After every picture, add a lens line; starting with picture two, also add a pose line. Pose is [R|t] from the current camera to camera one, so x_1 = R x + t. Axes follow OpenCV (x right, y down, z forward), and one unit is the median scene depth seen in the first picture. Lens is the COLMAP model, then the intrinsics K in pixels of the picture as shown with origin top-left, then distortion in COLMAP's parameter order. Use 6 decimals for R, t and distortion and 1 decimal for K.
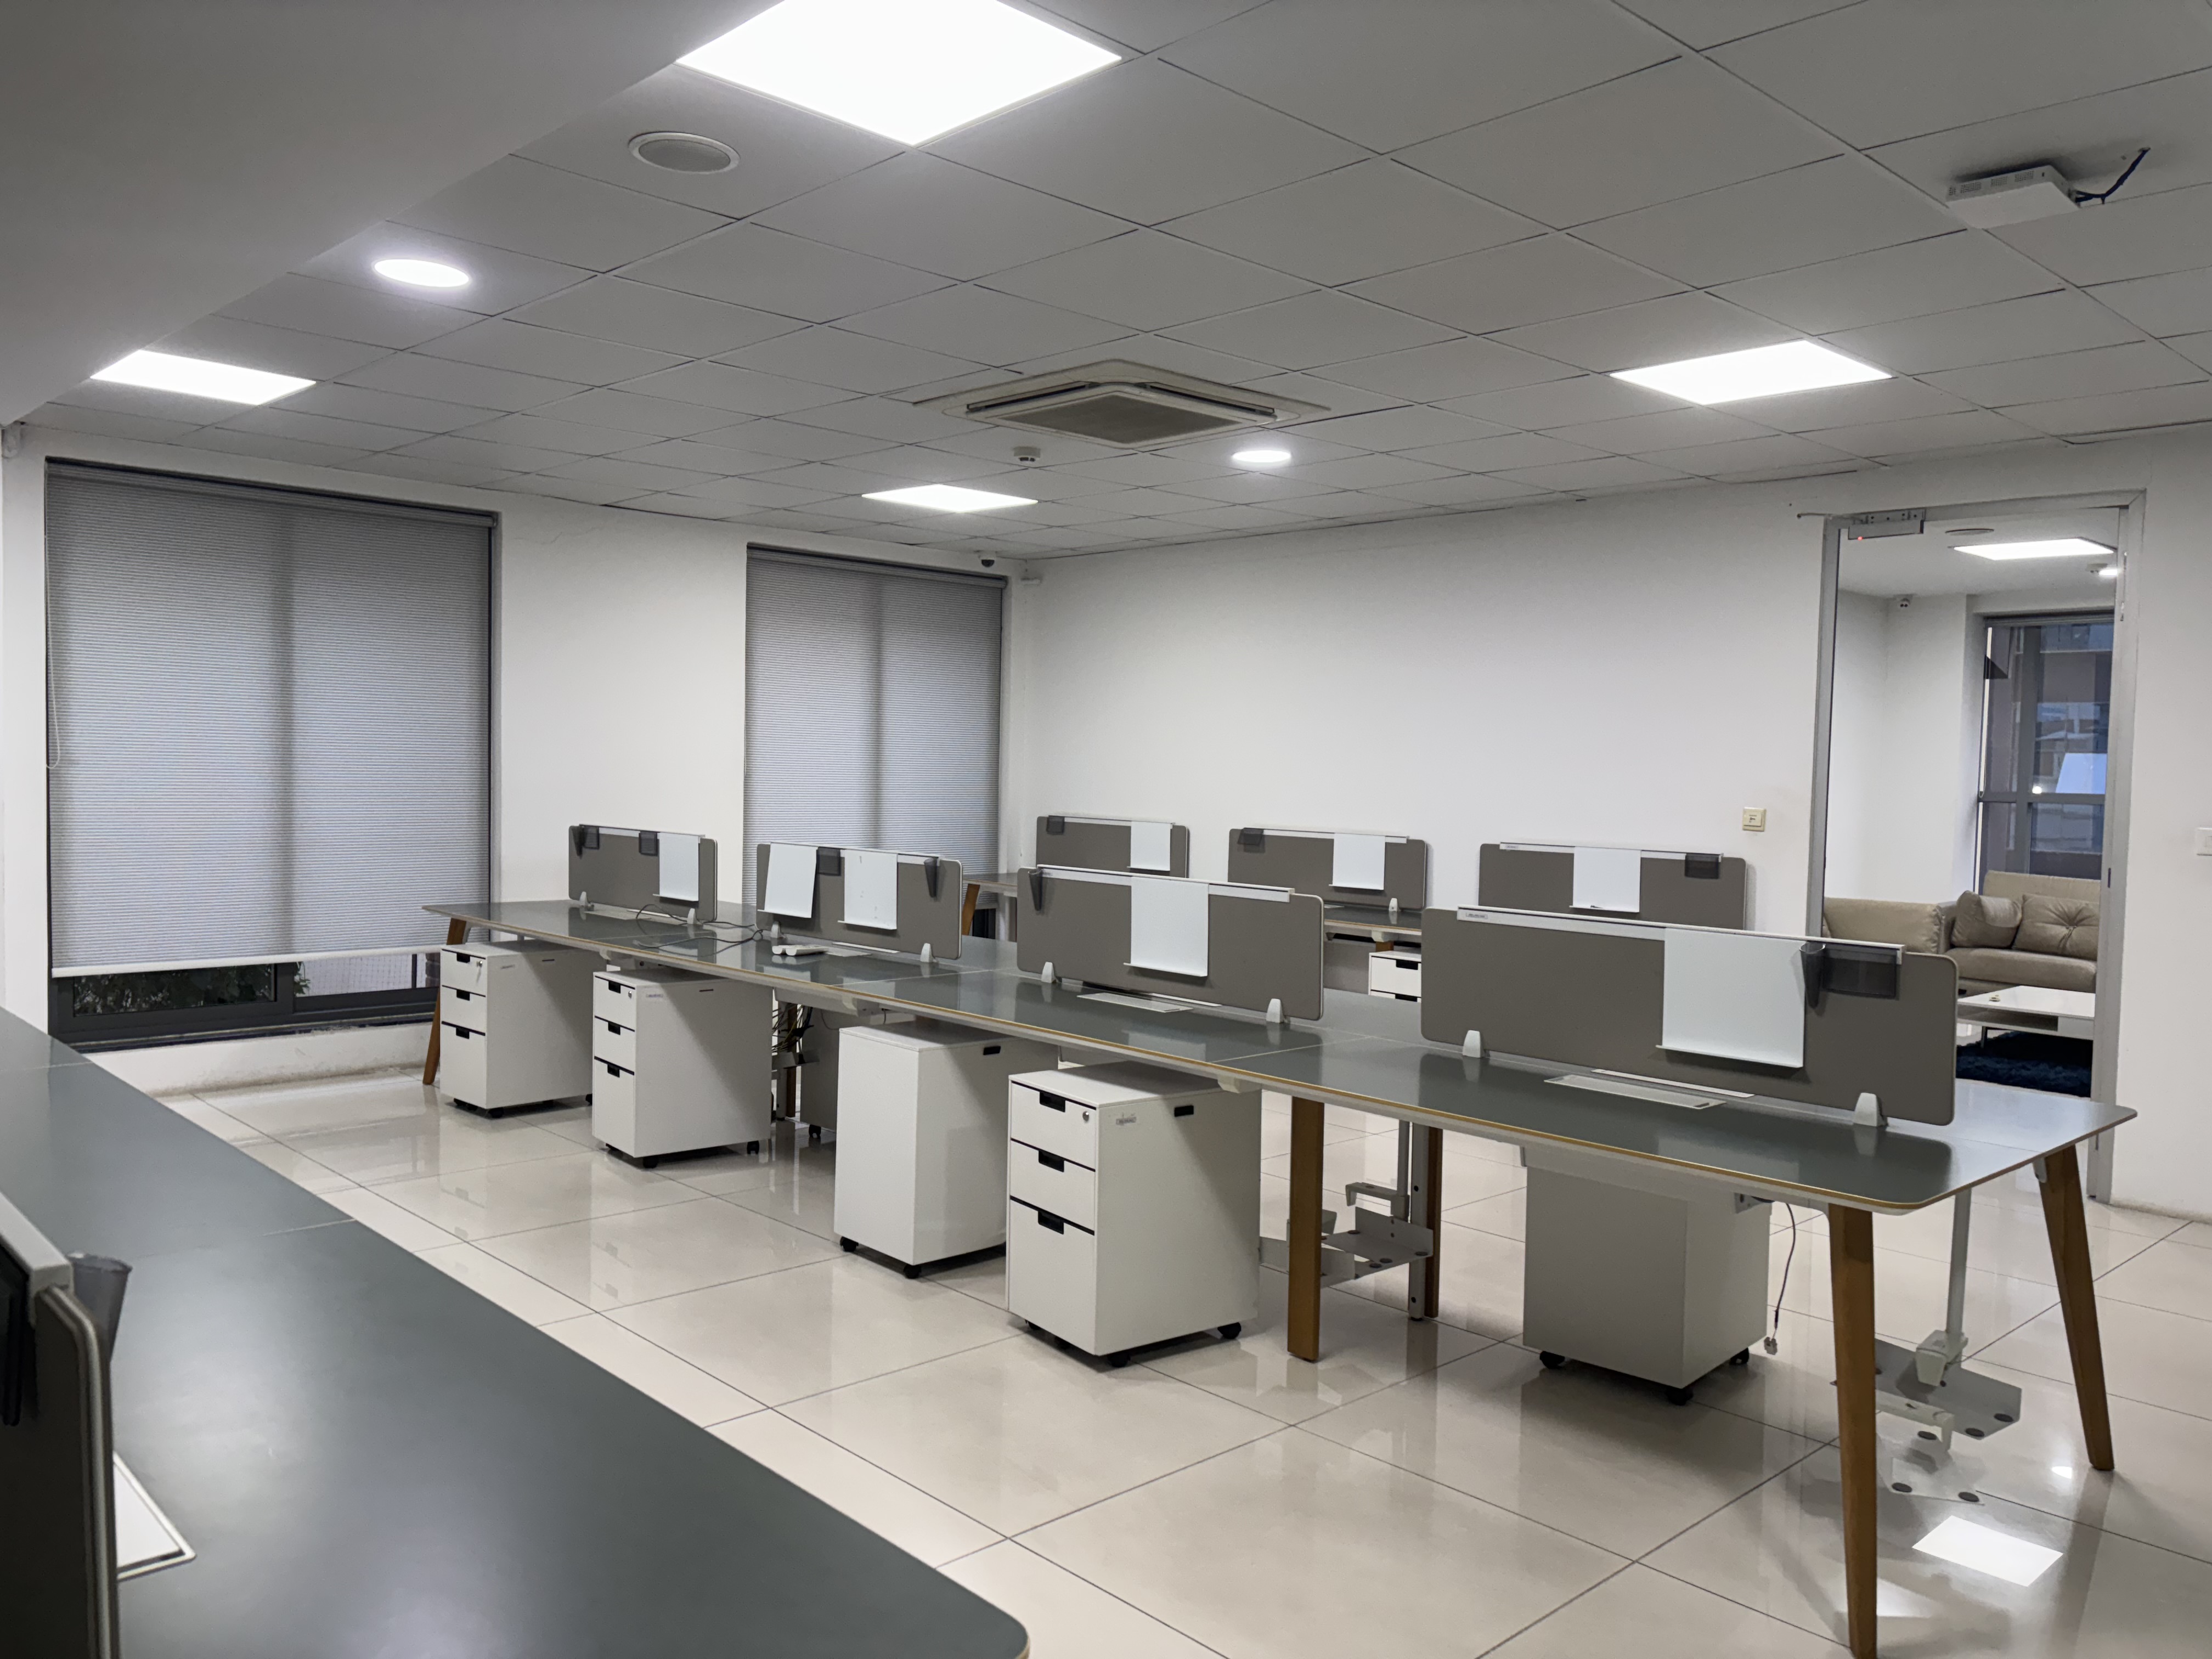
lens RADIAL K [[1677.3, 0, 1099.4], [0, 1677.3, 829.7], [0, 0, 1]] dist [0.060987, -0.077842]
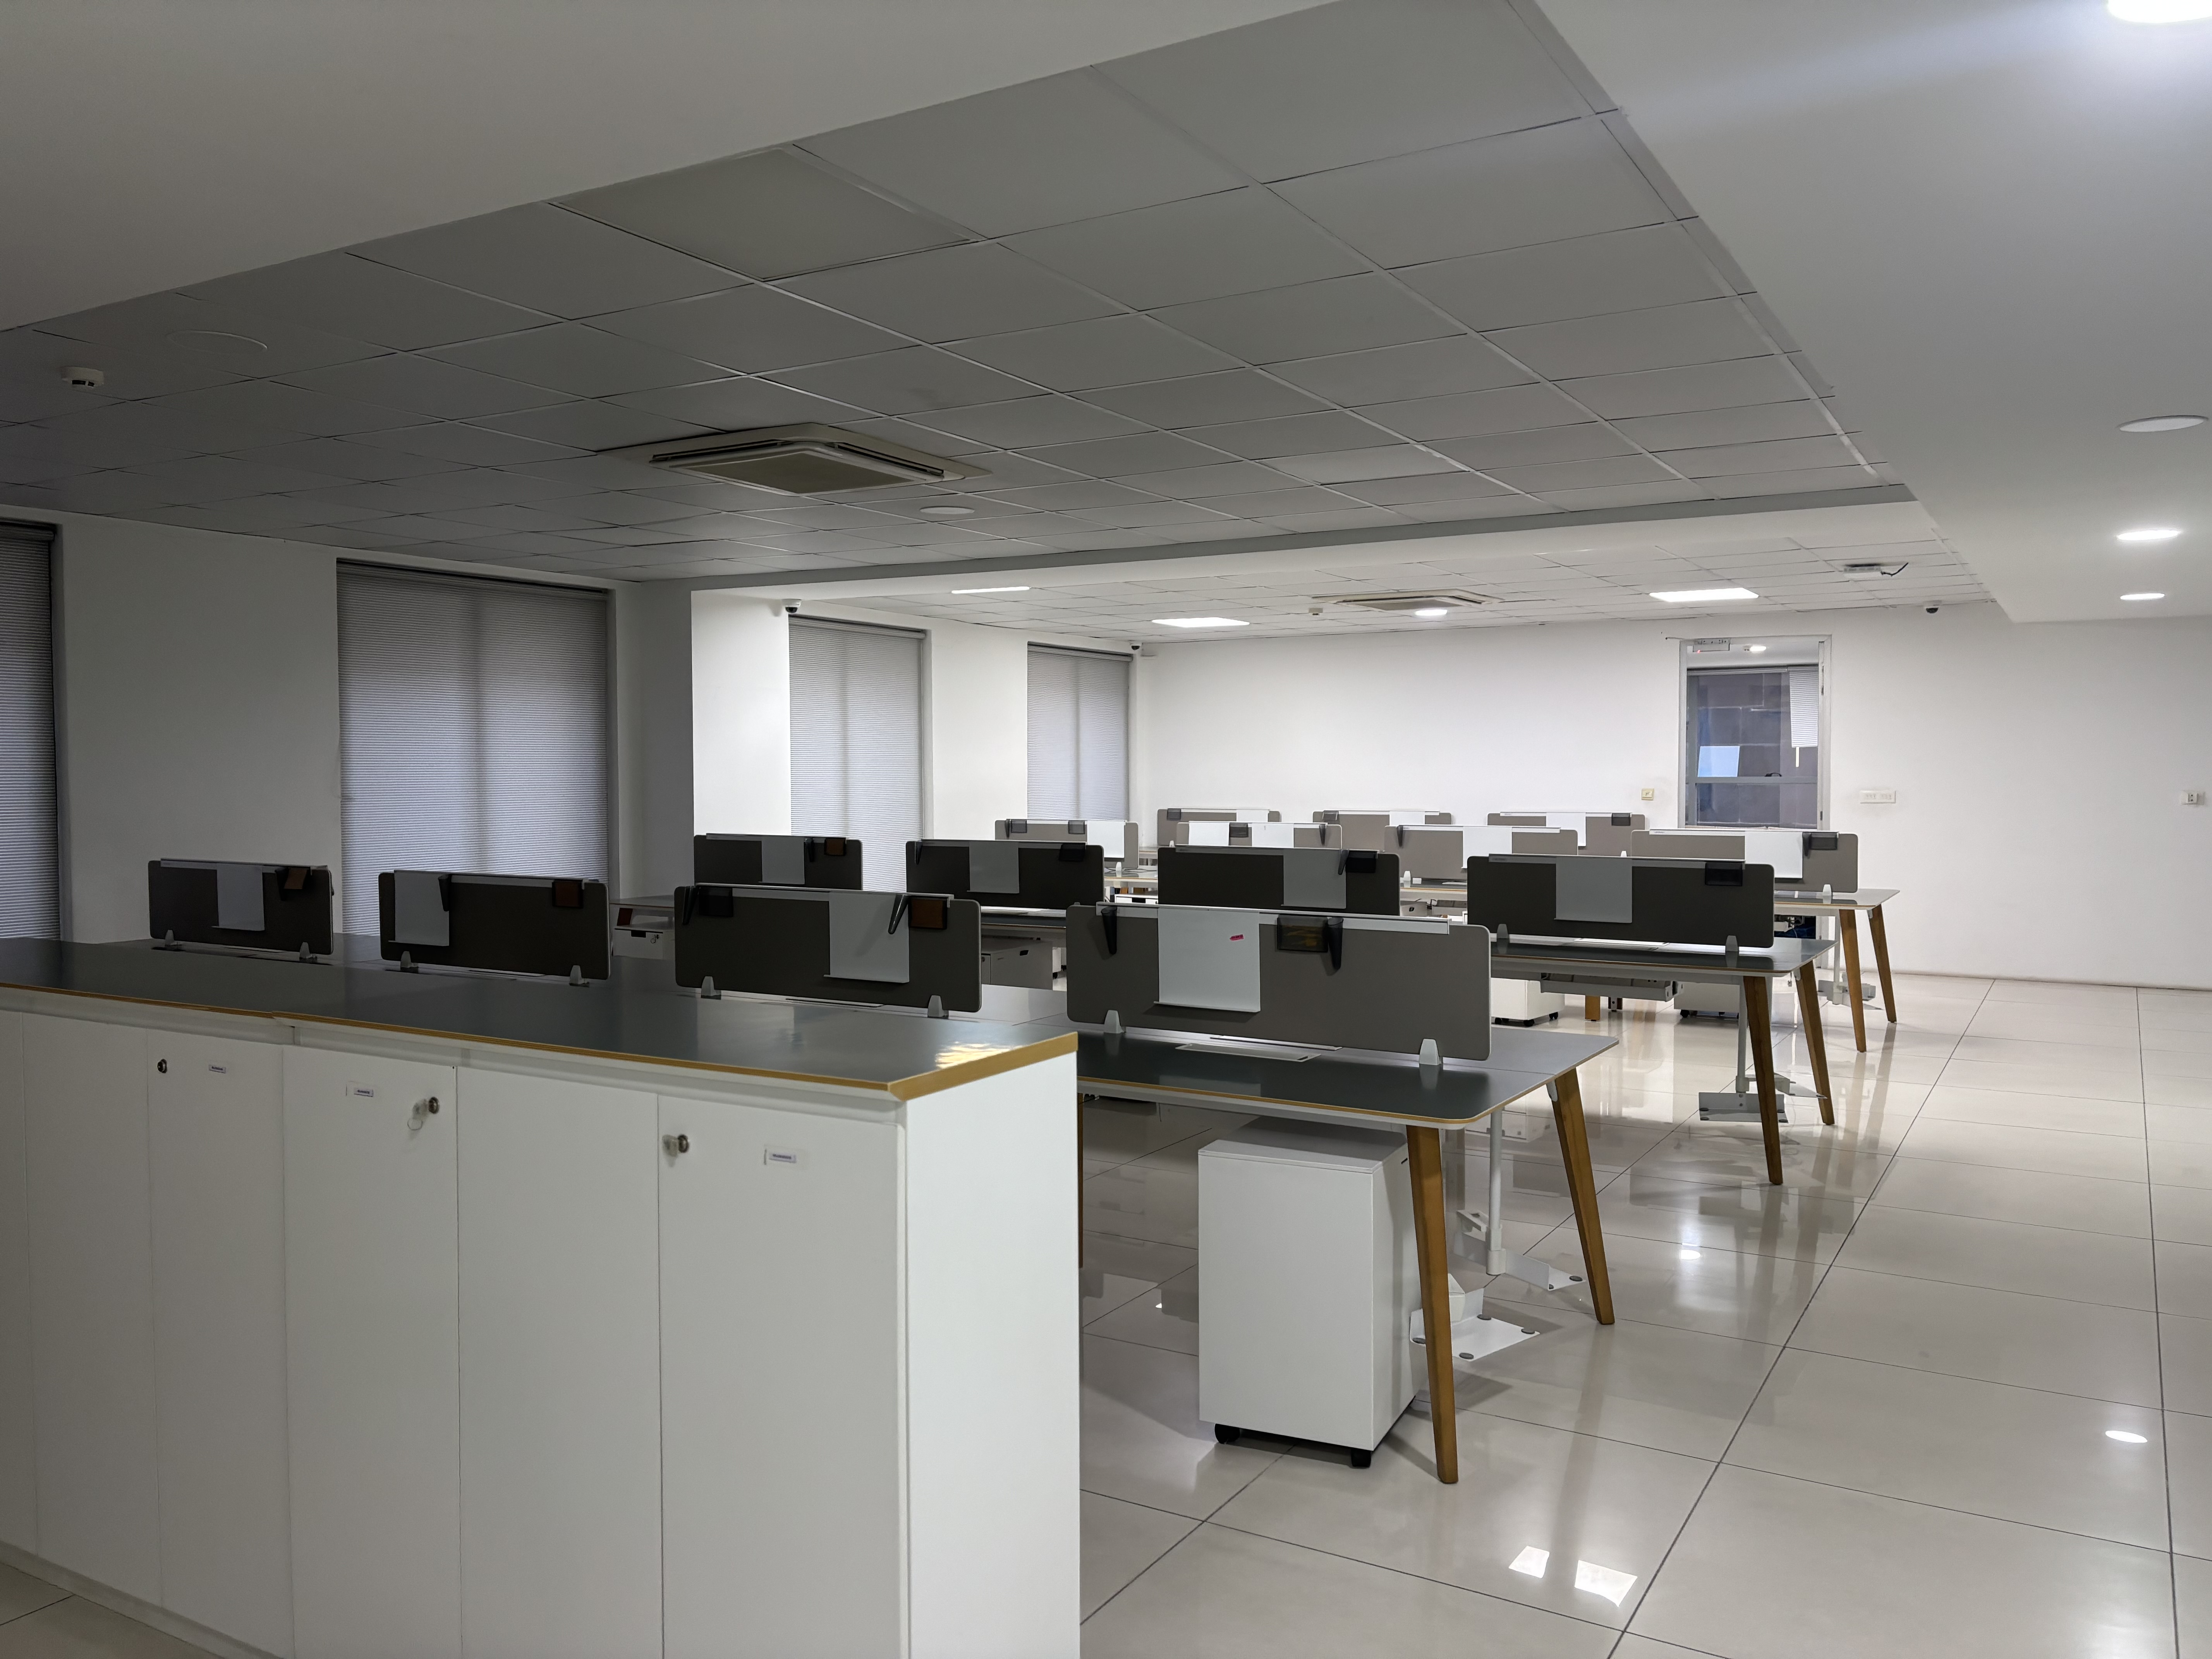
lens RADIAL K [[1677.3, 0, 1098.6], [0, 1677.3, 824.5], [0, 0, 1]] dist [0.060987, -0.077842]
pose [[0.954207, -0.033287, 0.297288, -0.617821], [0.037145, 0.999283, -0.007336, 0.015531], [-0.296831, 0.018043, 0.954760, -0.516662]]
